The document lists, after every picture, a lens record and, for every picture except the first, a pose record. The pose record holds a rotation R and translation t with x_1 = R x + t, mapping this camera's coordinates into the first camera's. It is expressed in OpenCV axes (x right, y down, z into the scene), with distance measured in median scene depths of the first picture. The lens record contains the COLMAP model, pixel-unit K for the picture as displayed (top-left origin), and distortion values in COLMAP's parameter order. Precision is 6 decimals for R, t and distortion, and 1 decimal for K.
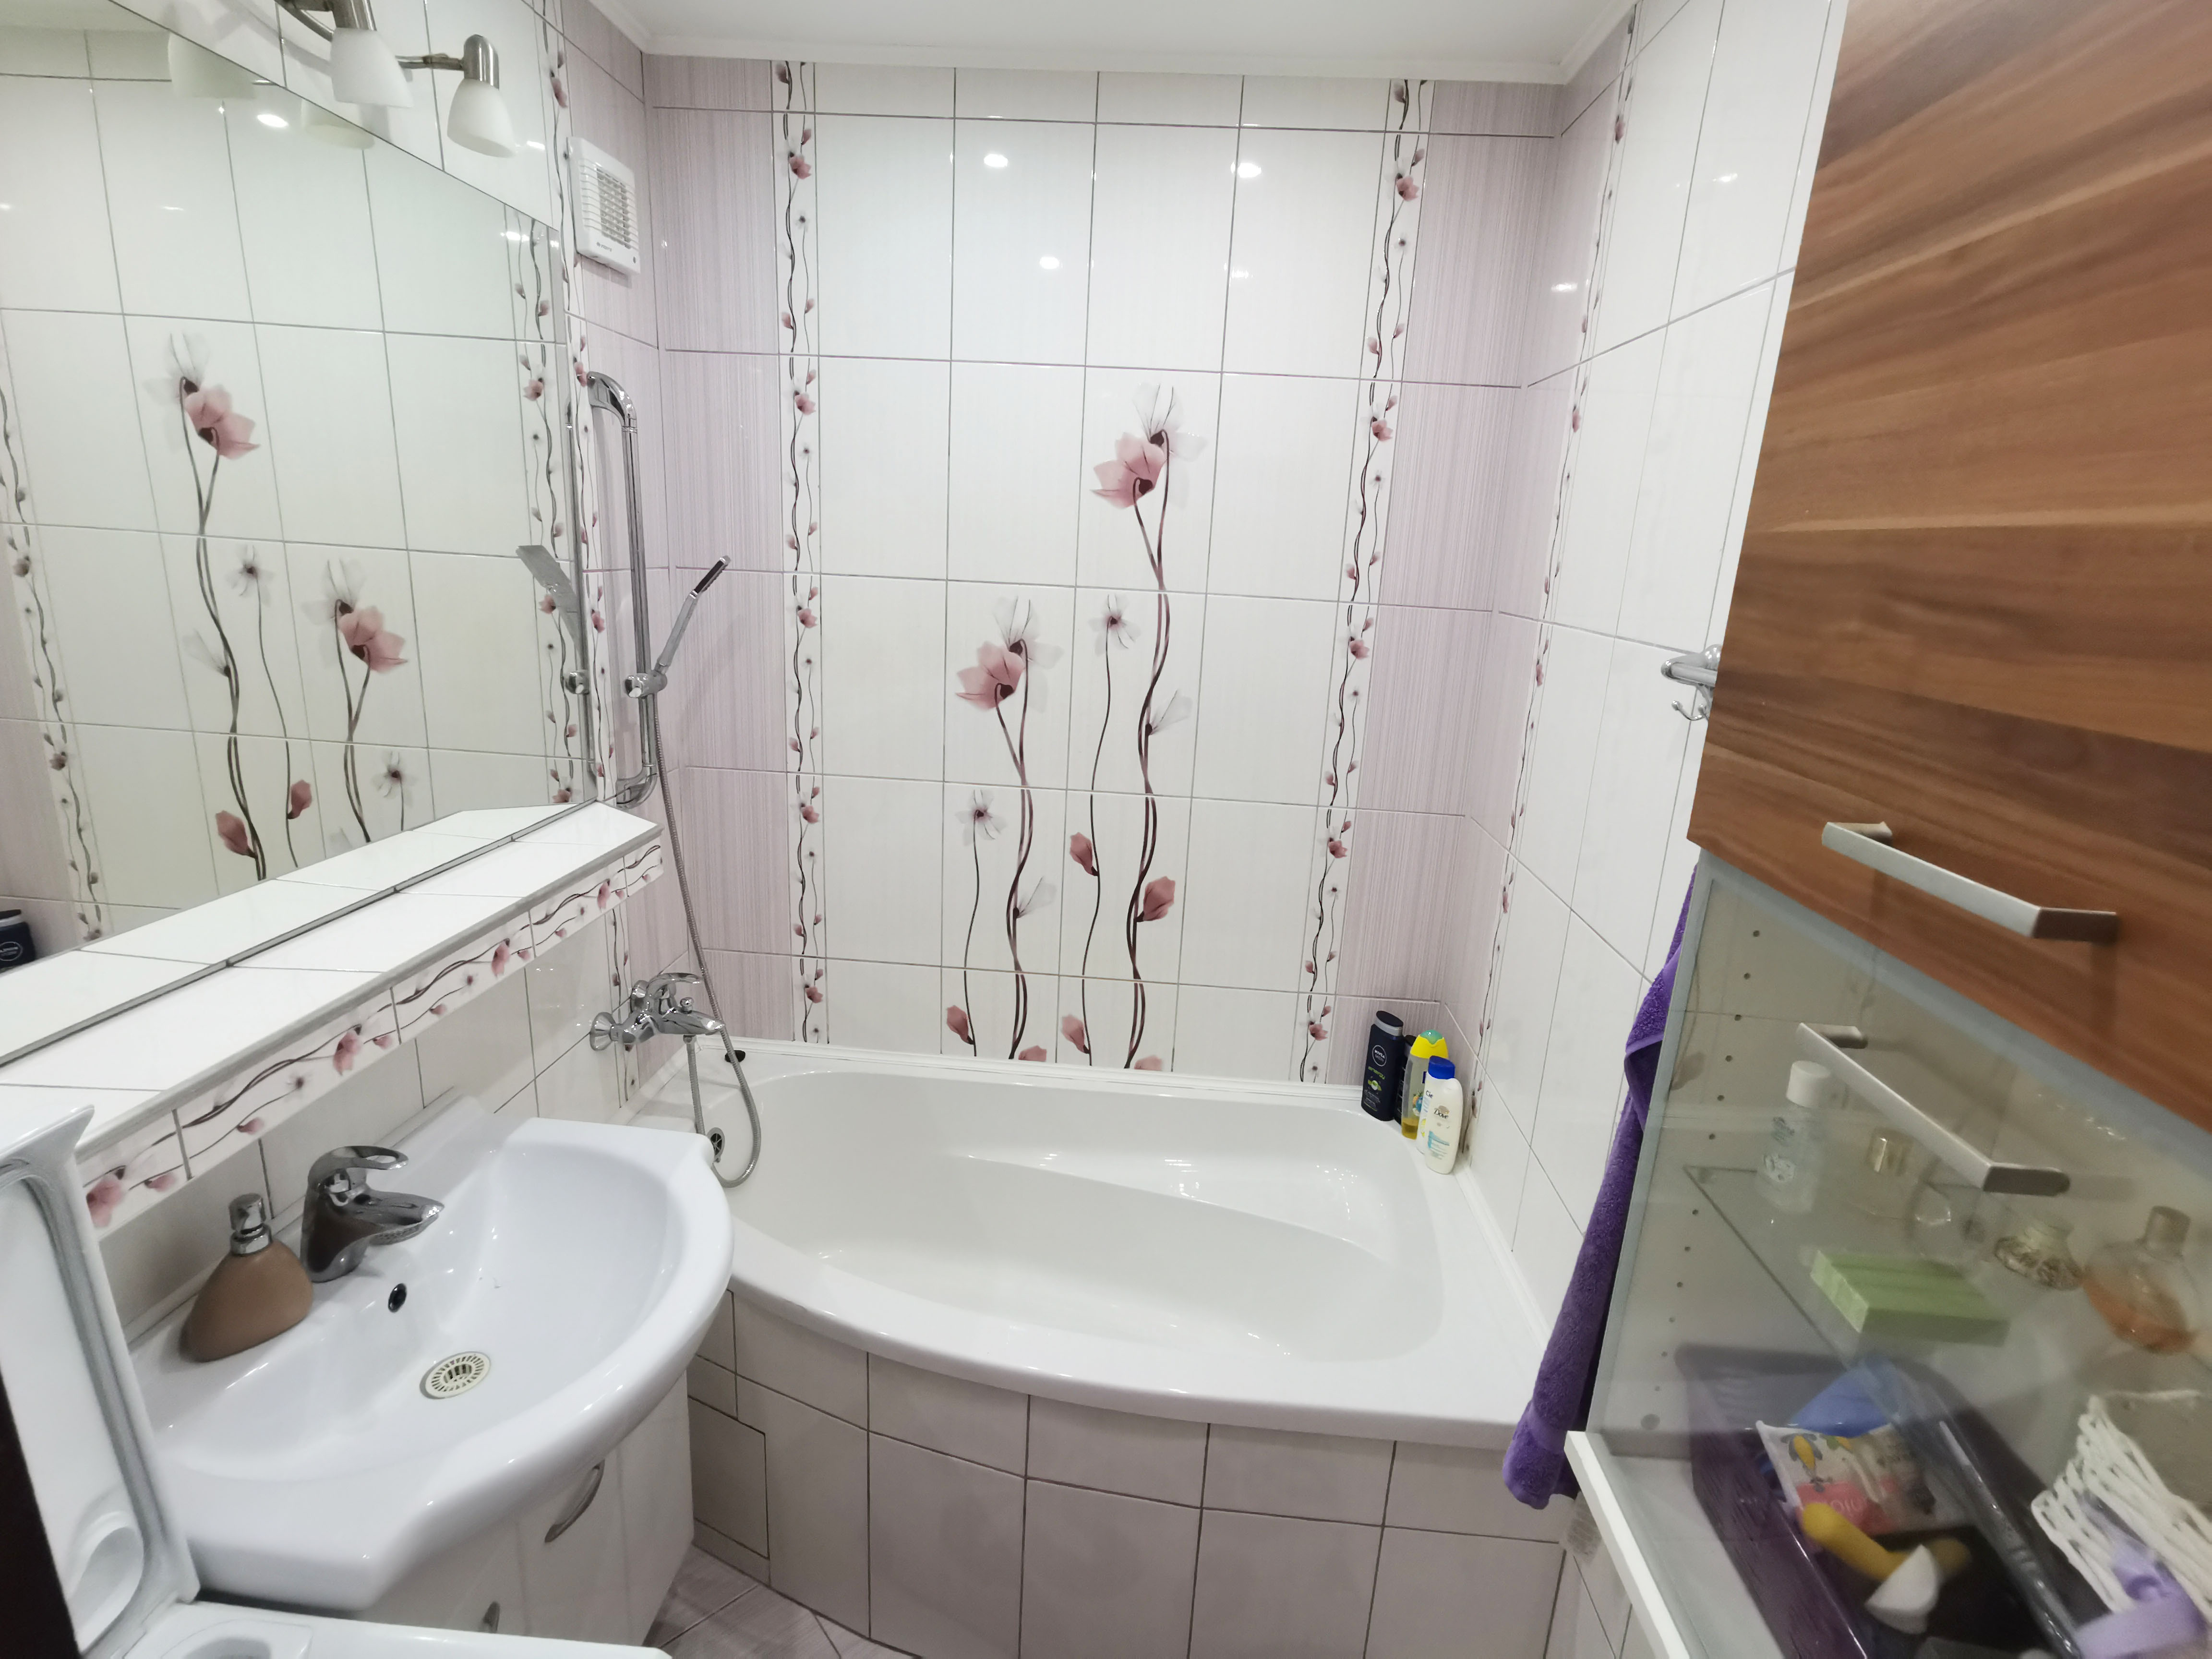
lens RADIAL K [[1076.8, 0, 1106.9], [0, 1076.8, 834.2], [0, 0, 1]] dist [-0.030174, 0.025773]
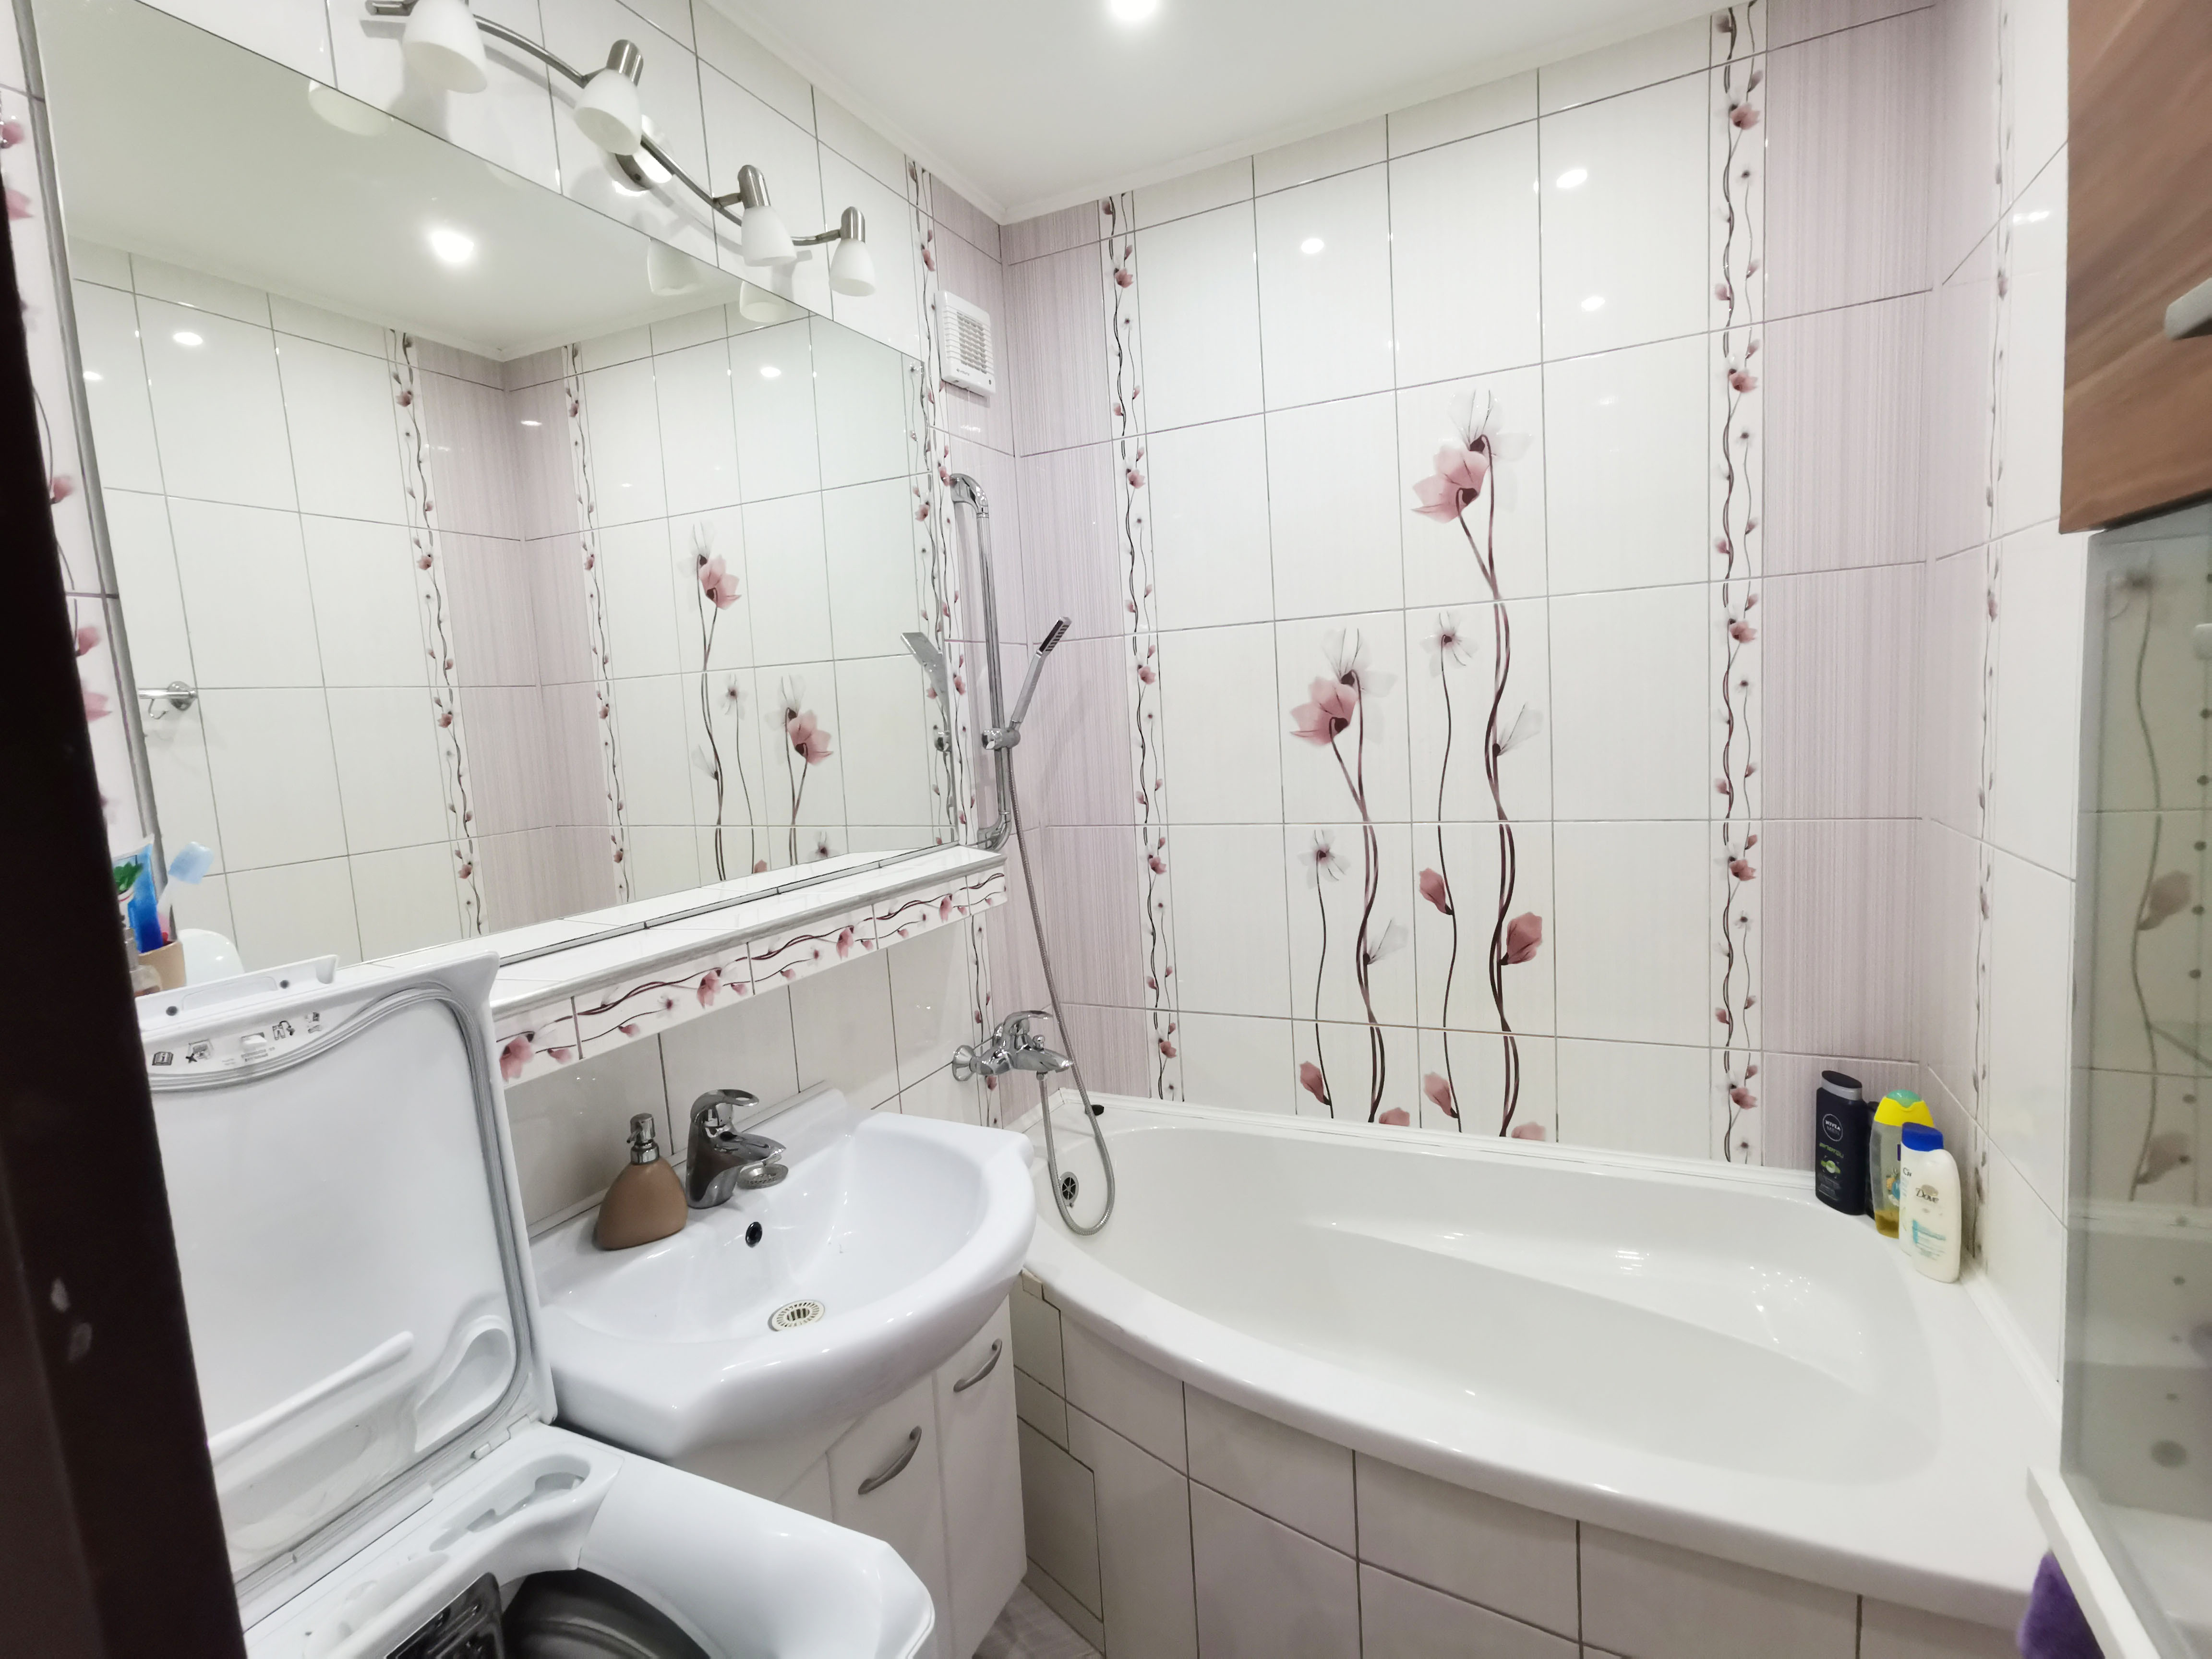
lens RADIAL K [[1076.8, 0, 1090.2], [0, 1076.8, 820.1], [0, 0, 1]] dist [-0.030174, 0.025773]
pose [[0.919689, -0.066145, -0.387036, 0.075145], [0.007196, 0.988383, -0.151815, 0.106305], [0.392581, 0.136837, 0.909481, 0.033722]]
